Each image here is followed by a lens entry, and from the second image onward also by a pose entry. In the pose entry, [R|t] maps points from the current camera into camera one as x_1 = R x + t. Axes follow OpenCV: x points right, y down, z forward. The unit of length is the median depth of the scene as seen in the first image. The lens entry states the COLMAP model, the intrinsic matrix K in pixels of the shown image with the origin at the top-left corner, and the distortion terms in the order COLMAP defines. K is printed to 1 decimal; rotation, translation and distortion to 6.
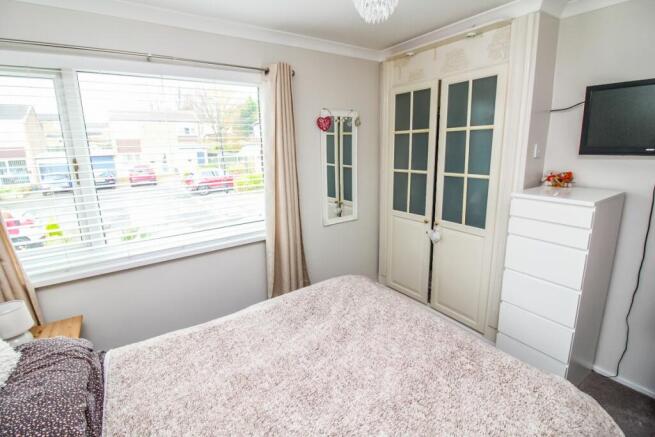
lens RADIAL K [[304.0, 0, 325.8], [0, 304.0, 207.3], [0, 0, 1]] dist [-0.013578, -0.001323]
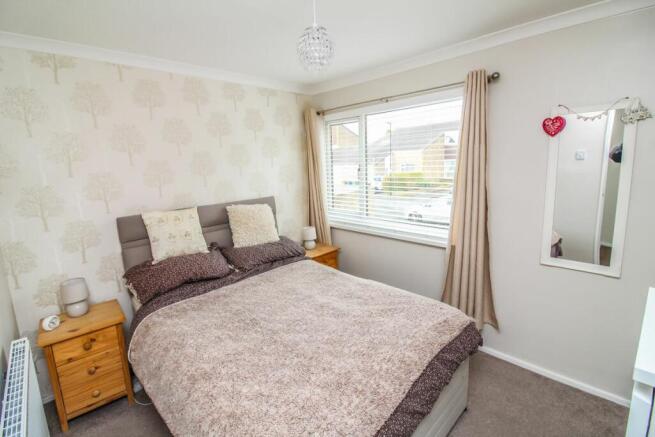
lens RADIAL K [[304.0, 0, 325.8], [0, 304.0, 207.3], [0, 0, 1]] dist [-0.013578, -0.001323]
pose [[0.152455, 0.167513, -0.974011, 0.781947], [-0.166513, 0.975796, 0.141757, -0.113853], [0.974182, 0.140574, 0.176658, 0.431729]]
